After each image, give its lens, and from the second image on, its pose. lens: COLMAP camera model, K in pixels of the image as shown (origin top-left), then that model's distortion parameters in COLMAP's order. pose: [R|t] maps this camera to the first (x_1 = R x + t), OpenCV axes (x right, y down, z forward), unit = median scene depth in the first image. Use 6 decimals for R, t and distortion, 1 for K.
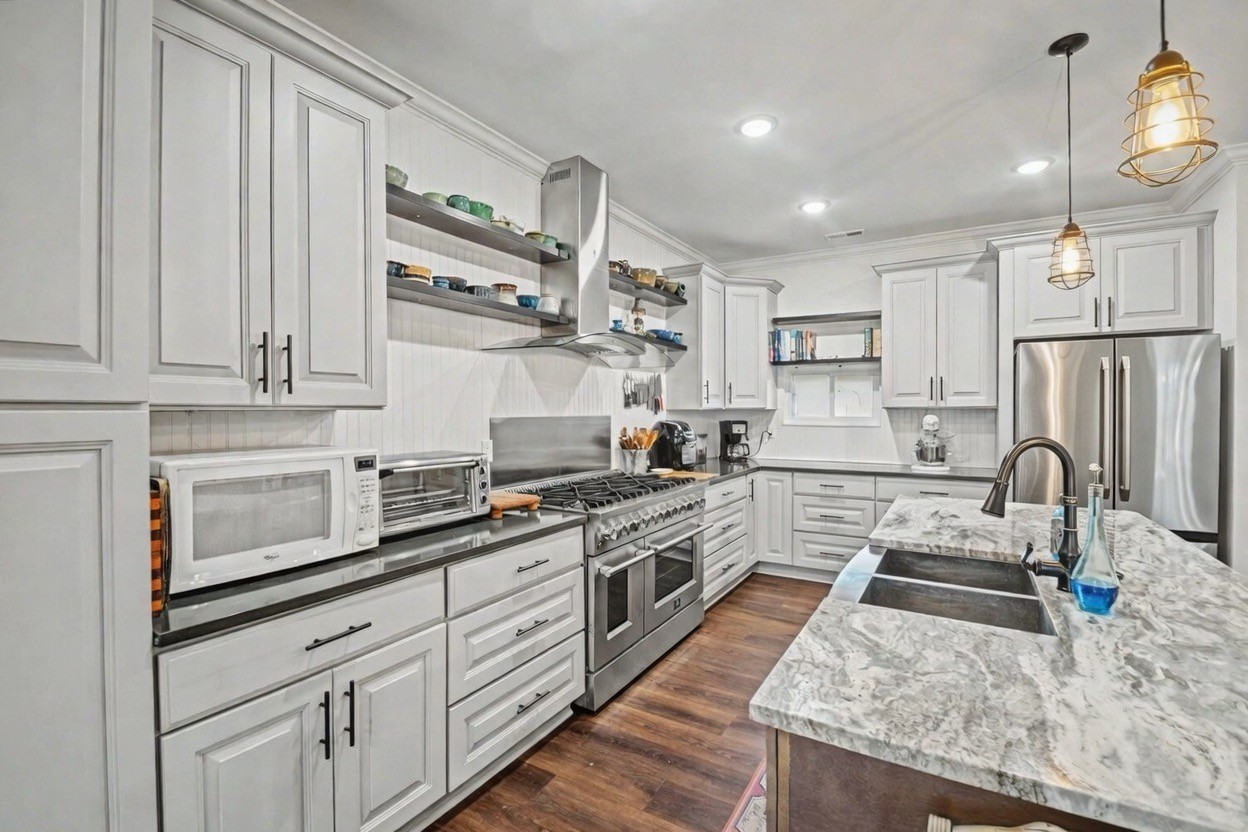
lens RADIAL K [[563.1, 0, 619.8], [0, 563.1, 411.9], [0, 0, 1]] dist [-0.009413, -0.004273]
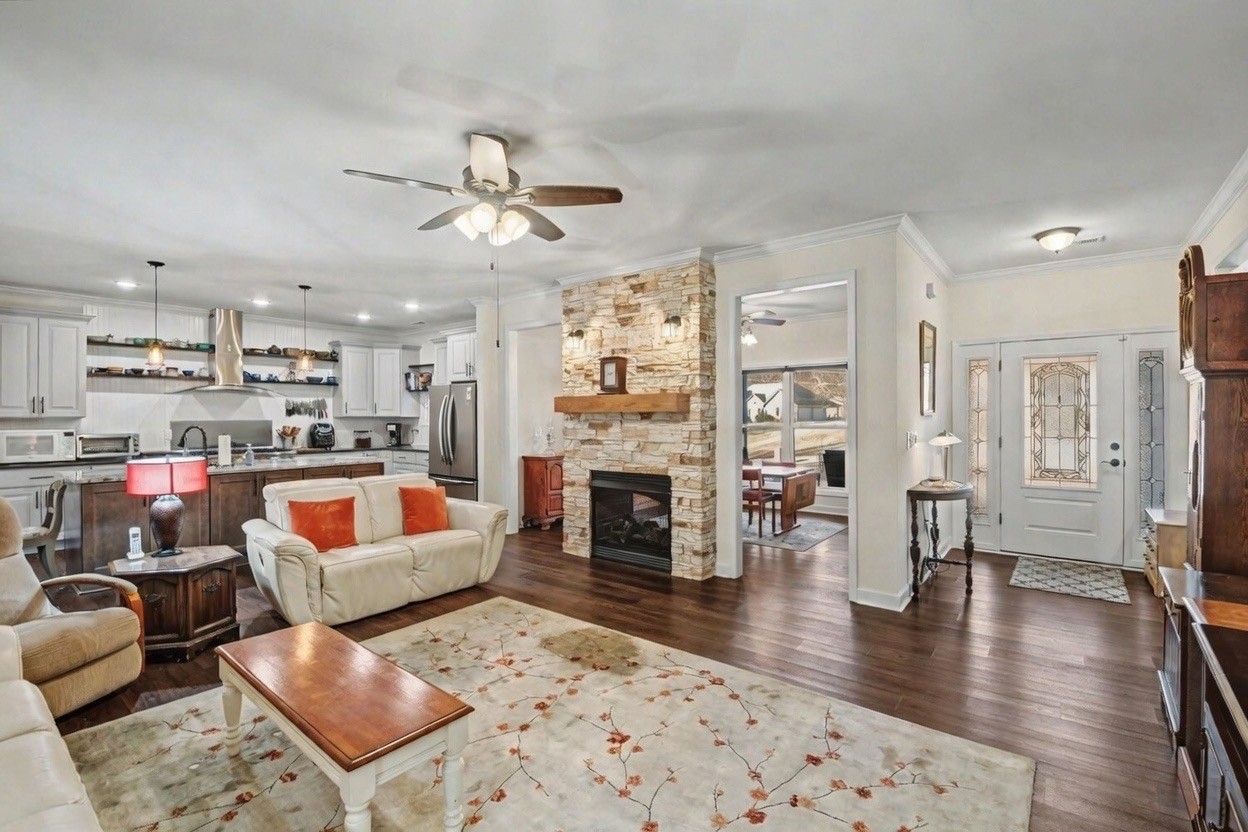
lens RADIAL K [[563.1, 0, 633.7], [0, 563.1, 417.4], [0, 0, 1]] dist [-0.009413, -0.004273]
pose [[0.992898, 0.001706, -0.118956, 1.766554], [-0.001463, 0.999997, 0.002134, -0.010616], [0.118959, -0.001945, 0.992897, -1.013141]]
